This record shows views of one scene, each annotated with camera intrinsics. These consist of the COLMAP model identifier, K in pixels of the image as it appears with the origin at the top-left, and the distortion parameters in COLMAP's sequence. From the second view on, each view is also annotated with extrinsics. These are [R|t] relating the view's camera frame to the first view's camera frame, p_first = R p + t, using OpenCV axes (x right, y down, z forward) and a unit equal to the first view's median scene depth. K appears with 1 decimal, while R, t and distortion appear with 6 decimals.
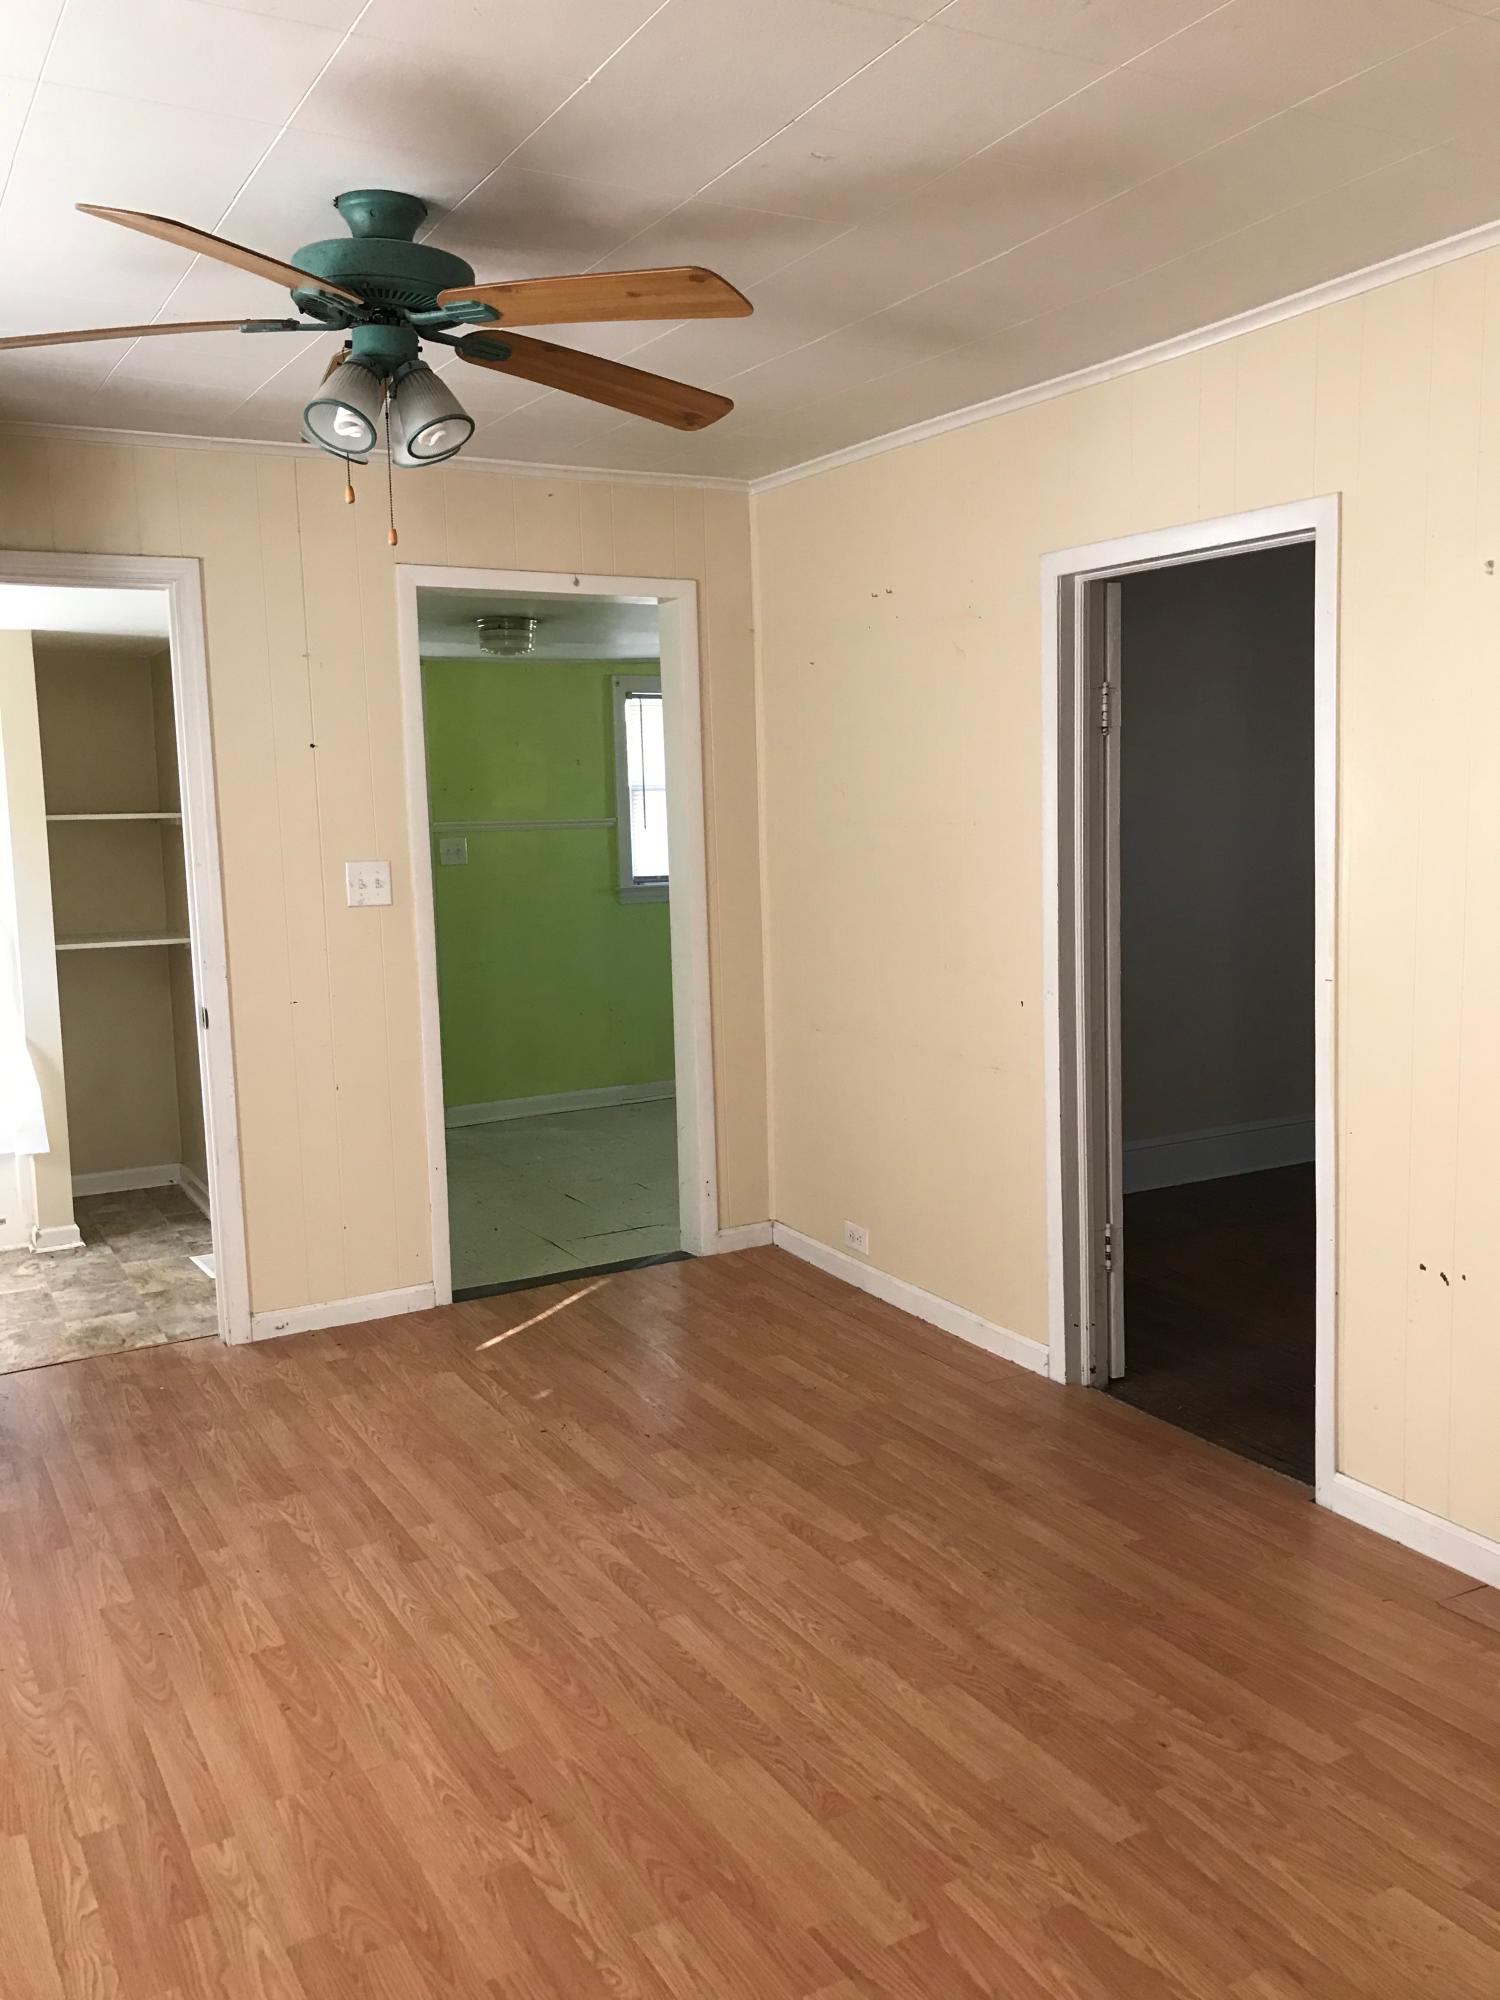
lens RADIAL K [[1634.9, 0, 757.2], [0, 1634.9, 971.3], [0, 0, 1]] dist [0.005876, 0.012554]
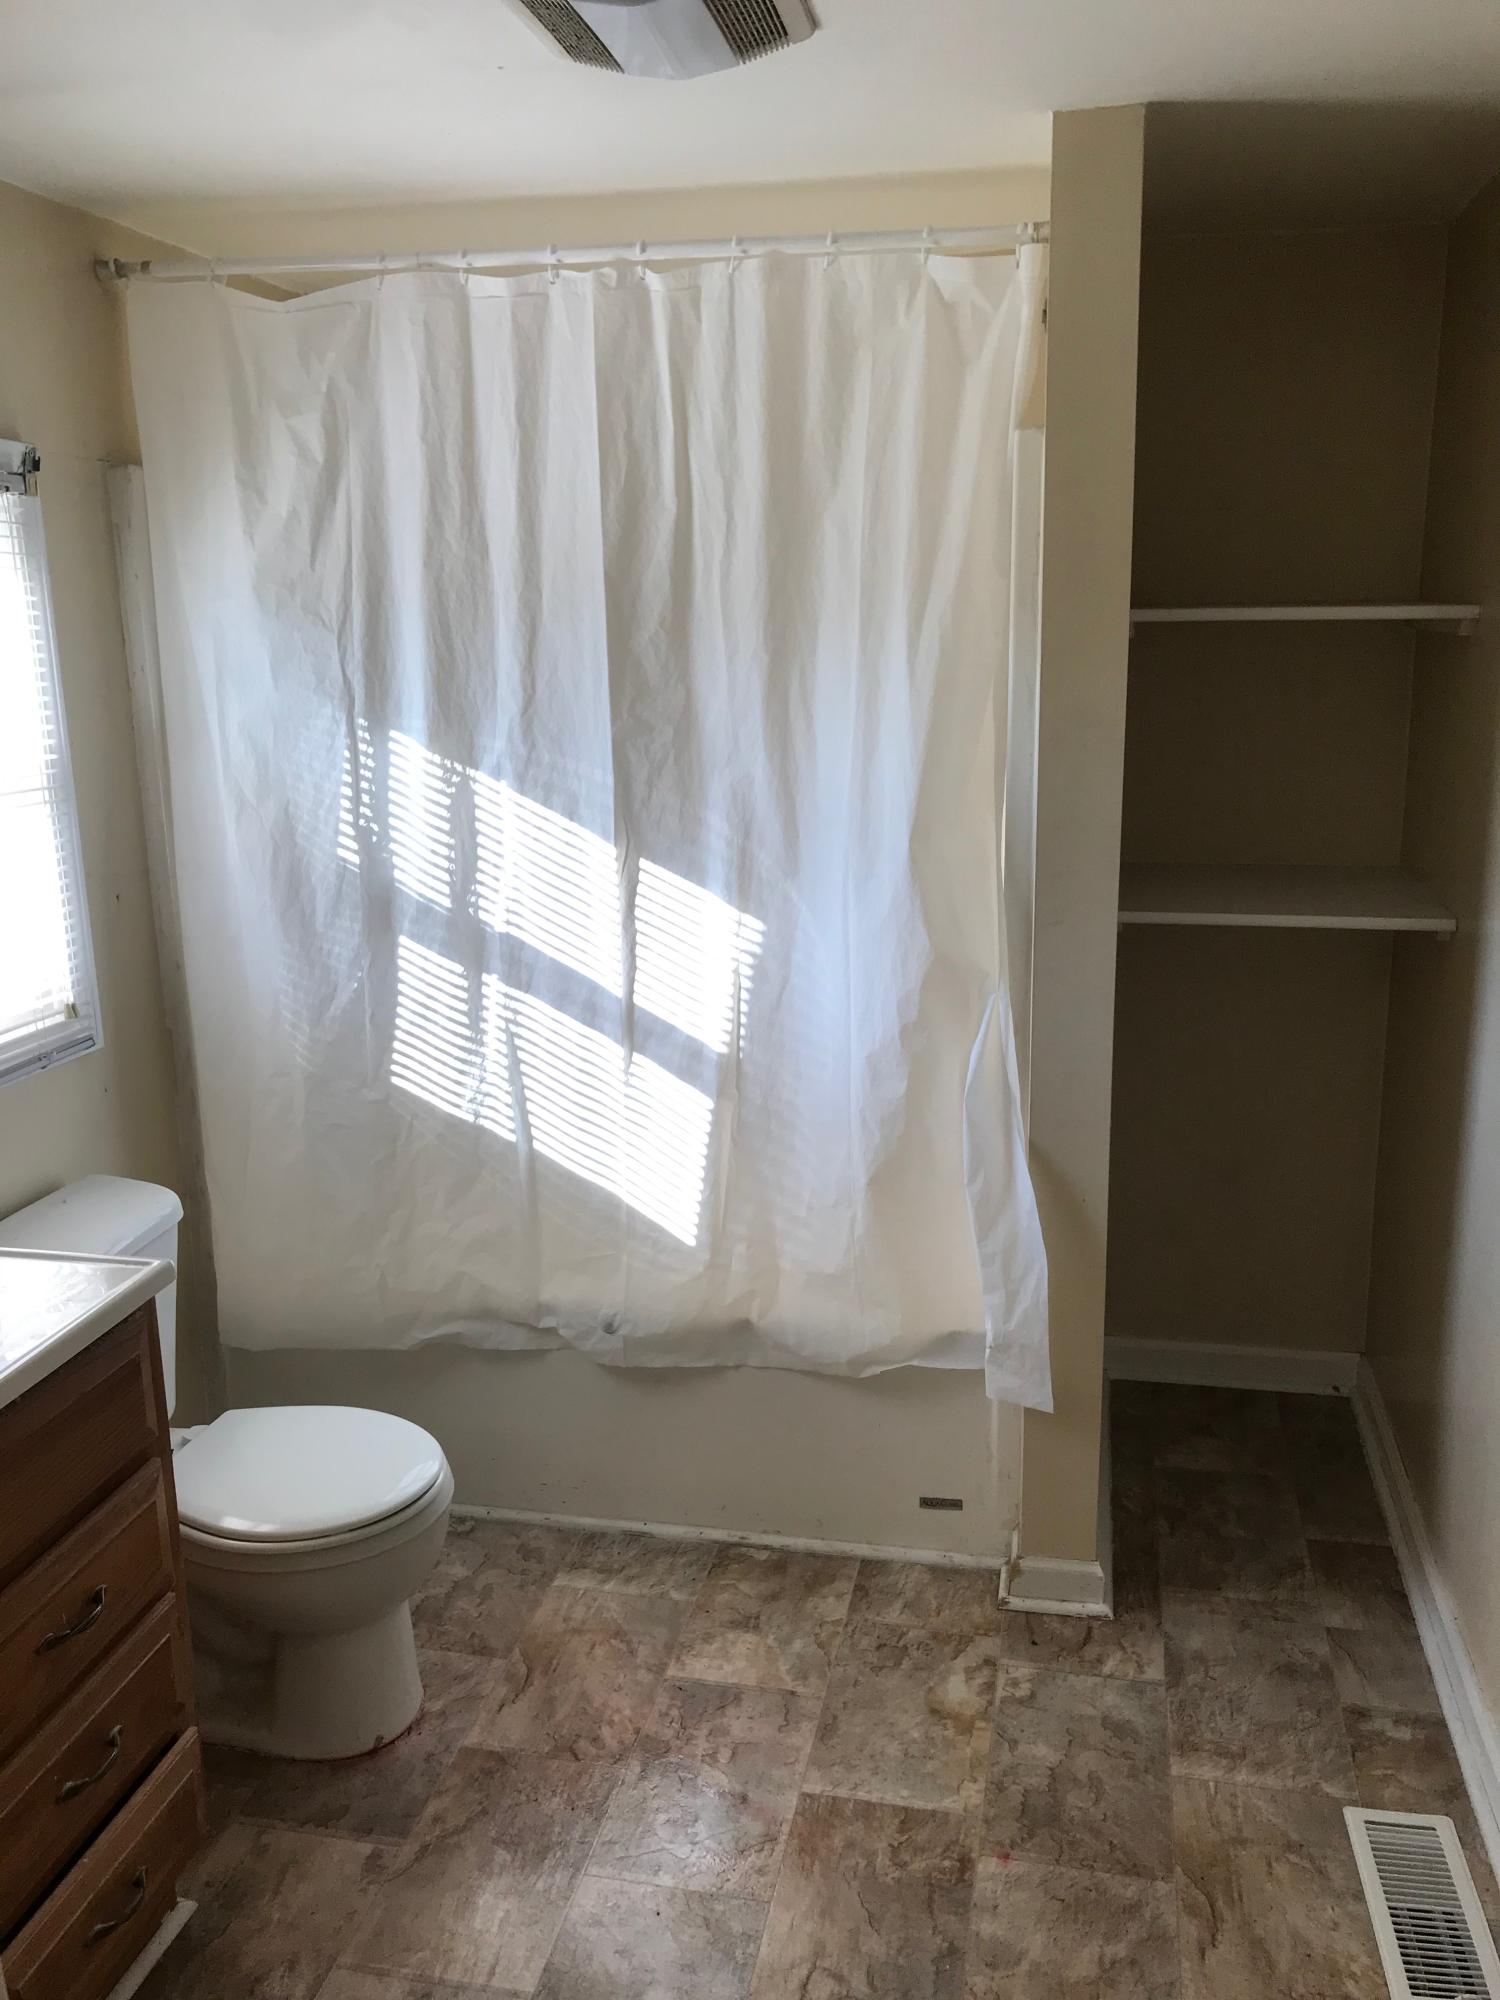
lens RADIAL K [[1641.2, 0, 730.4], [0, 1641.2, 995.2], [0, 0, 1]] dist [0.000576, 0.022323]
pose [[0.748212, 0.161632, -0.643470, -0.480928], [-0.072955, 0.984033, 0.162348, -0.124314], [0.659436, -0.074527, 0.748057, 1.282493]]
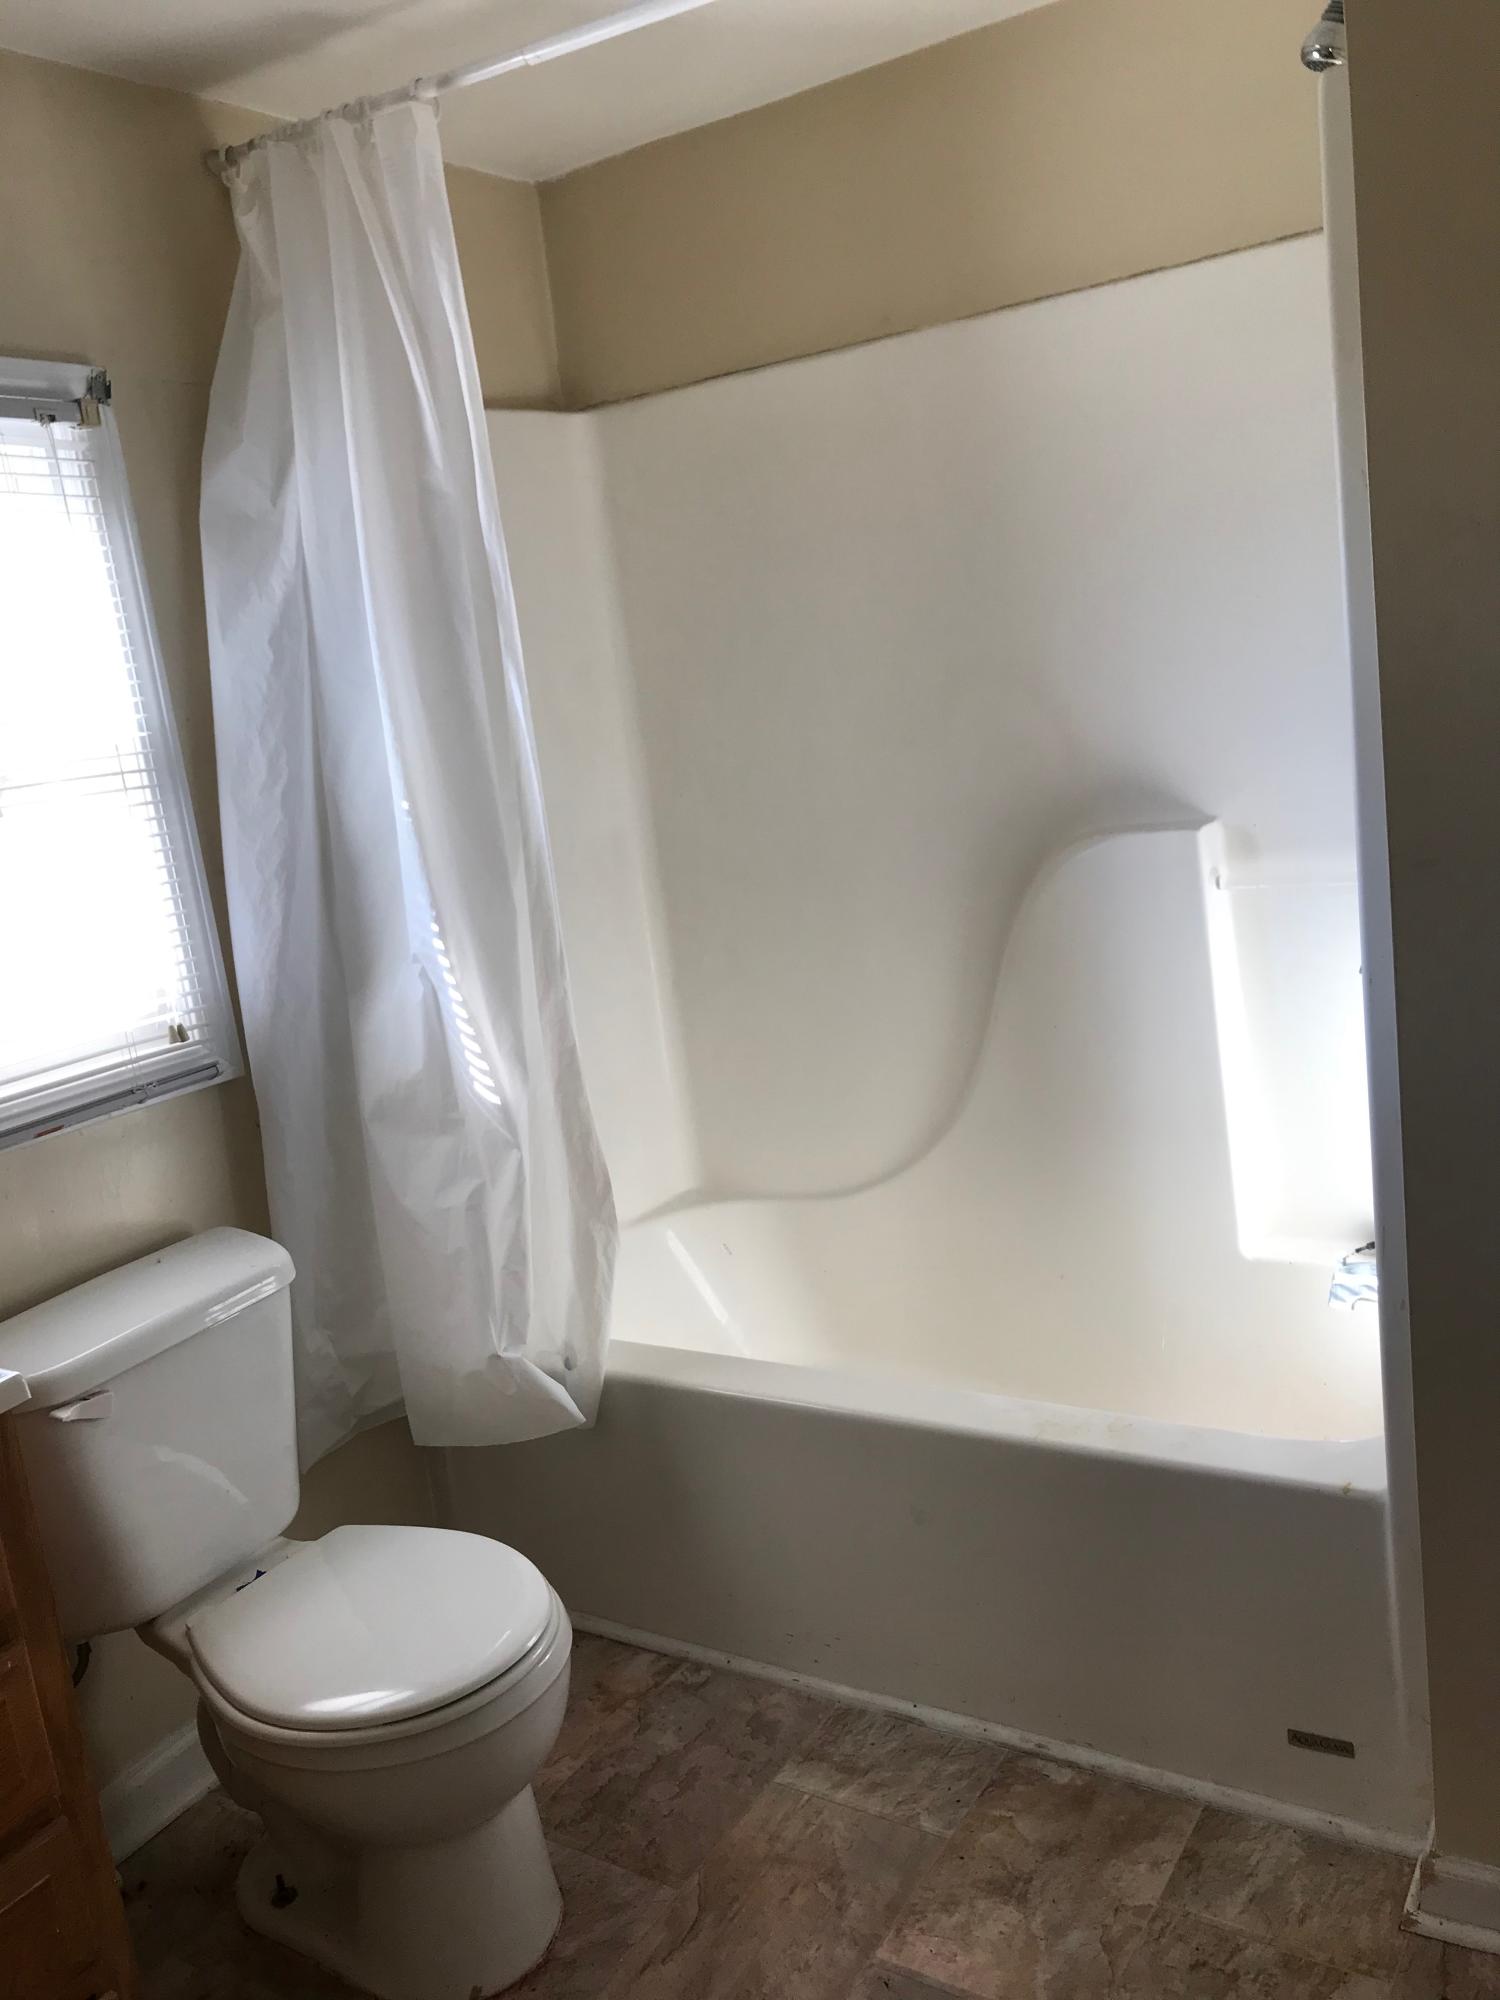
lens RADIAL K [[1606.5, 0, 759.4], [0, 1606.5, 999.4], [0, 0, 1]] dist [0.045062, -0.055298]
pose [[0.465962, 0.146201, -0.872642, -0.551871], [0.021405, 0.984103, 0.176304, -0.086080], [0.884546, -0.100830, 0.455425, 1.609378]]
